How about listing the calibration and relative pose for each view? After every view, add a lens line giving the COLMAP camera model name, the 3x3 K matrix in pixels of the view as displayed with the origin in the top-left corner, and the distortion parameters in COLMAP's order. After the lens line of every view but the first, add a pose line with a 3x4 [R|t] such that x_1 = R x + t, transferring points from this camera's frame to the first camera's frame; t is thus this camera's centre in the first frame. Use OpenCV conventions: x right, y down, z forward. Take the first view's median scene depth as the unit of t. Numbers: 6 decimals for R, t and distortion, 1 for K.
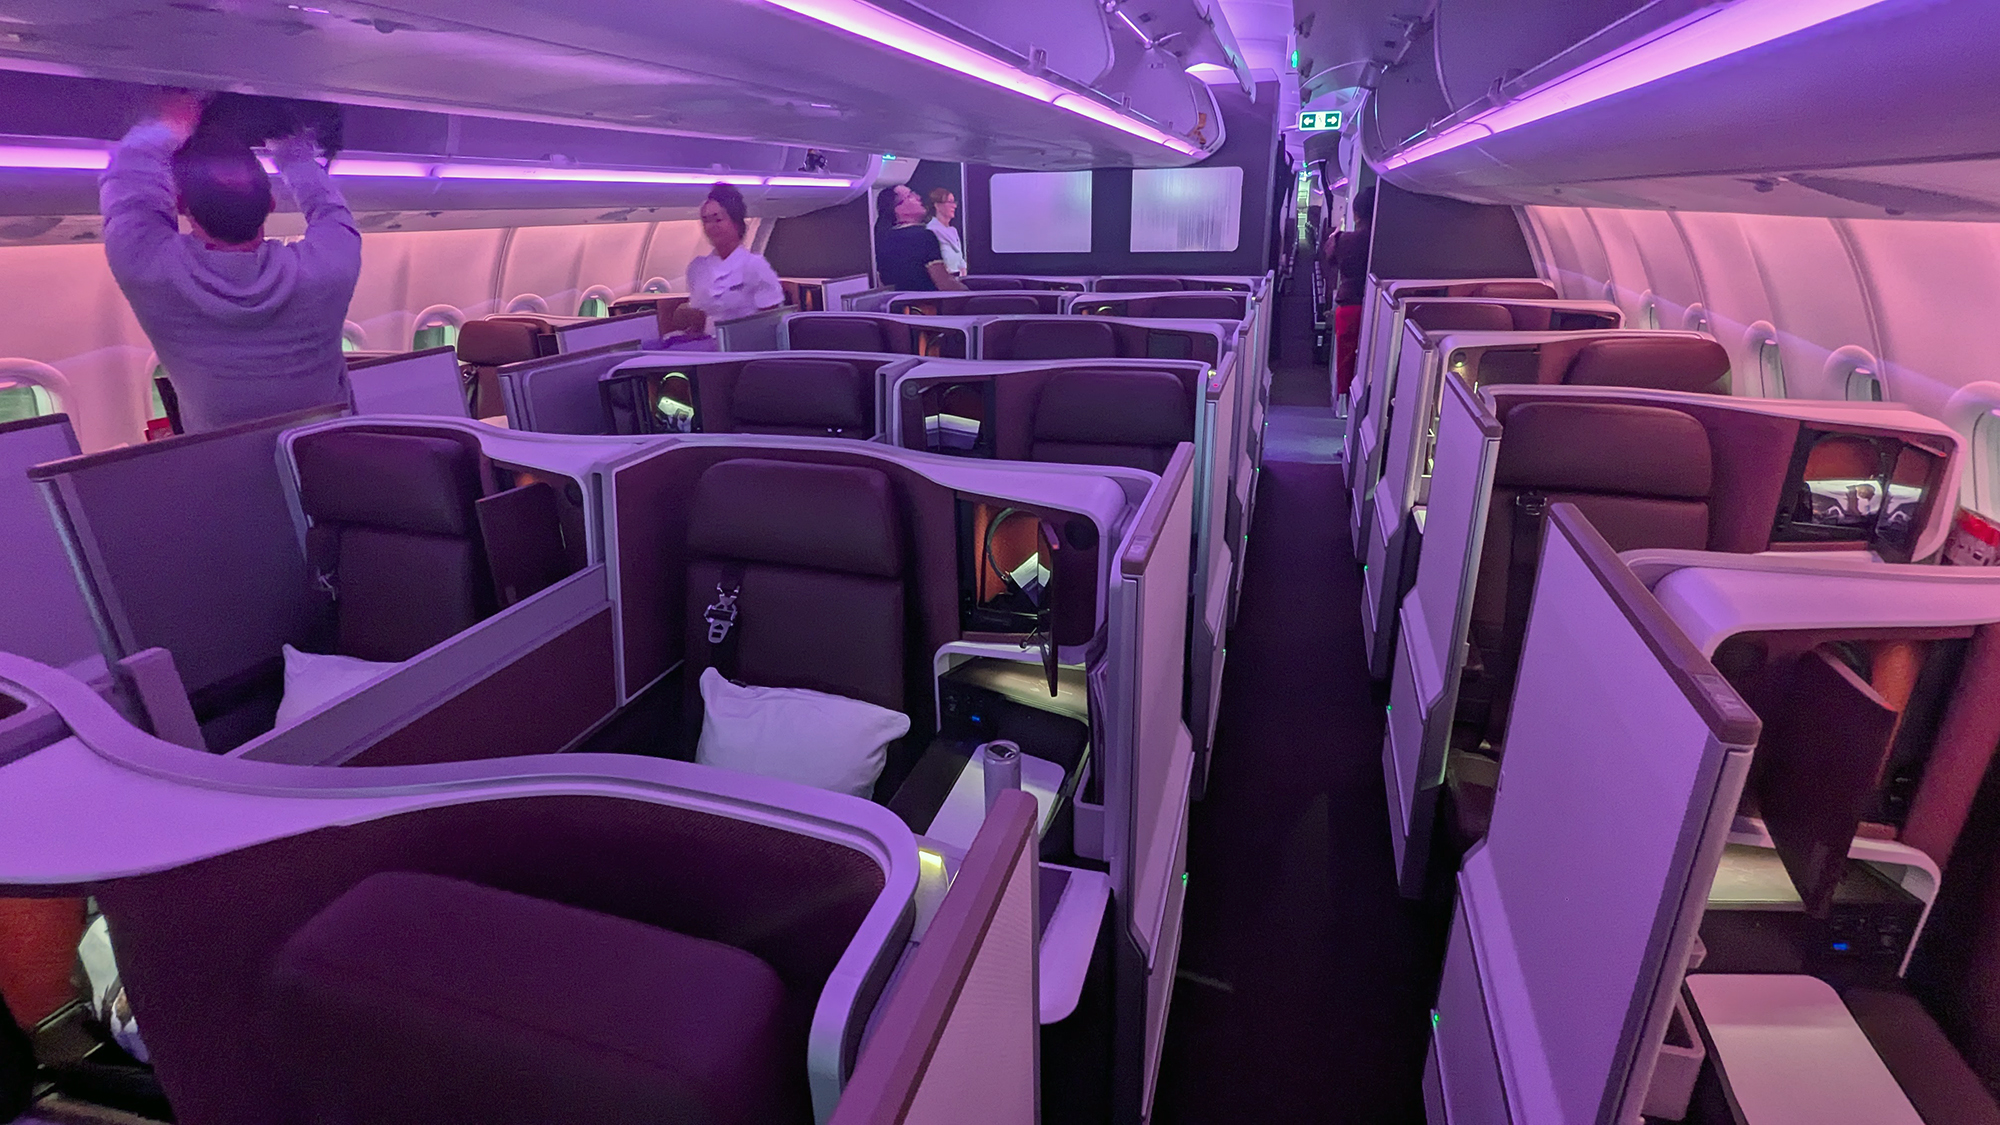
lens RADIAL K [[959.0, 0, 1000.0], [0, 959.0, 562.5], [0, 0, 1]] dist [0.000499, 0.001083]
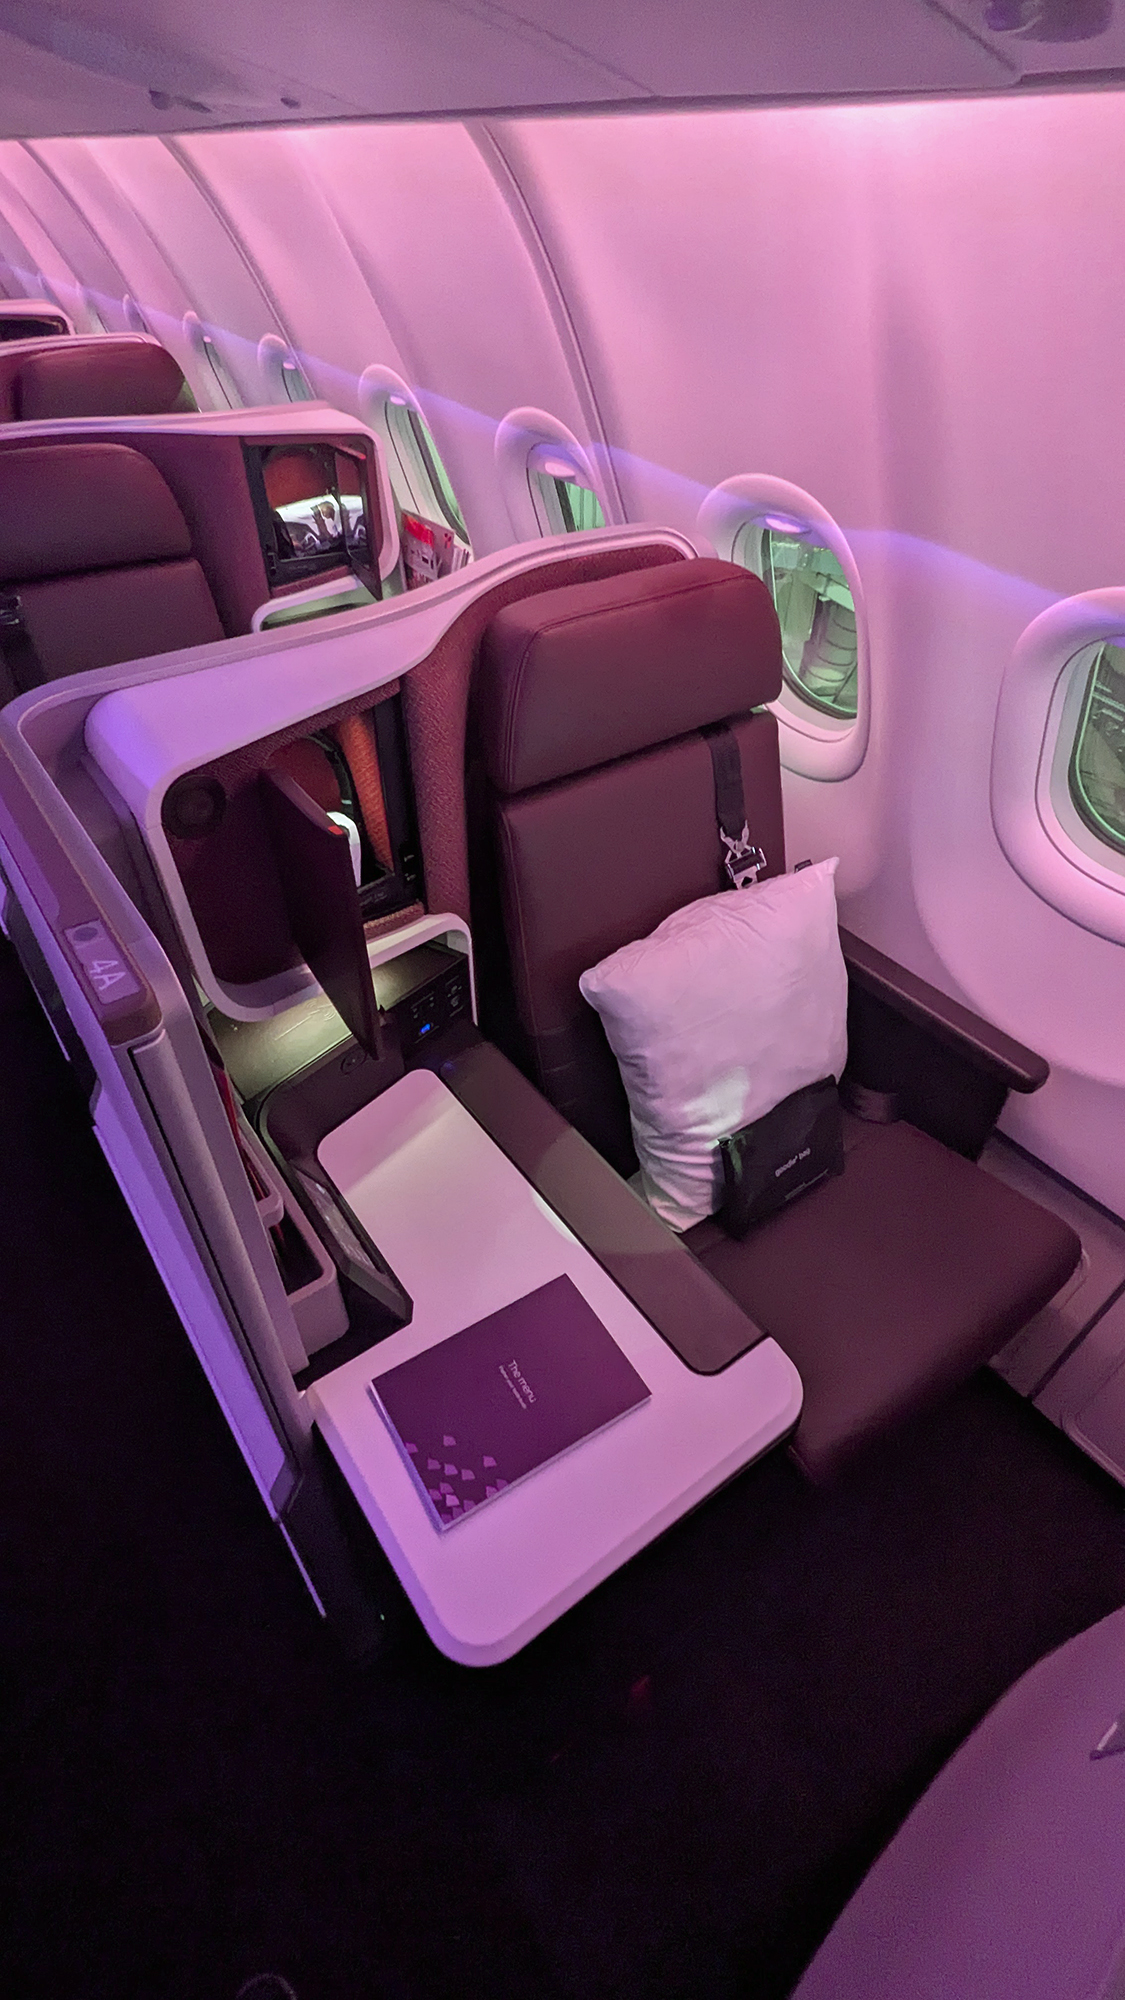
lens RADIAL K [[959.0, 0, 586.2], [0, 959.0, 993.0], [0, 0, 1]] dist [0.000499, 0.001083]
pose [[0.600360, -0.505398, 0.619791, 0.223460], [0.264498, 0.856868, 0.442513, -0.016302], [-0.754724, -0.101734, 0.648107, 0.139825]]
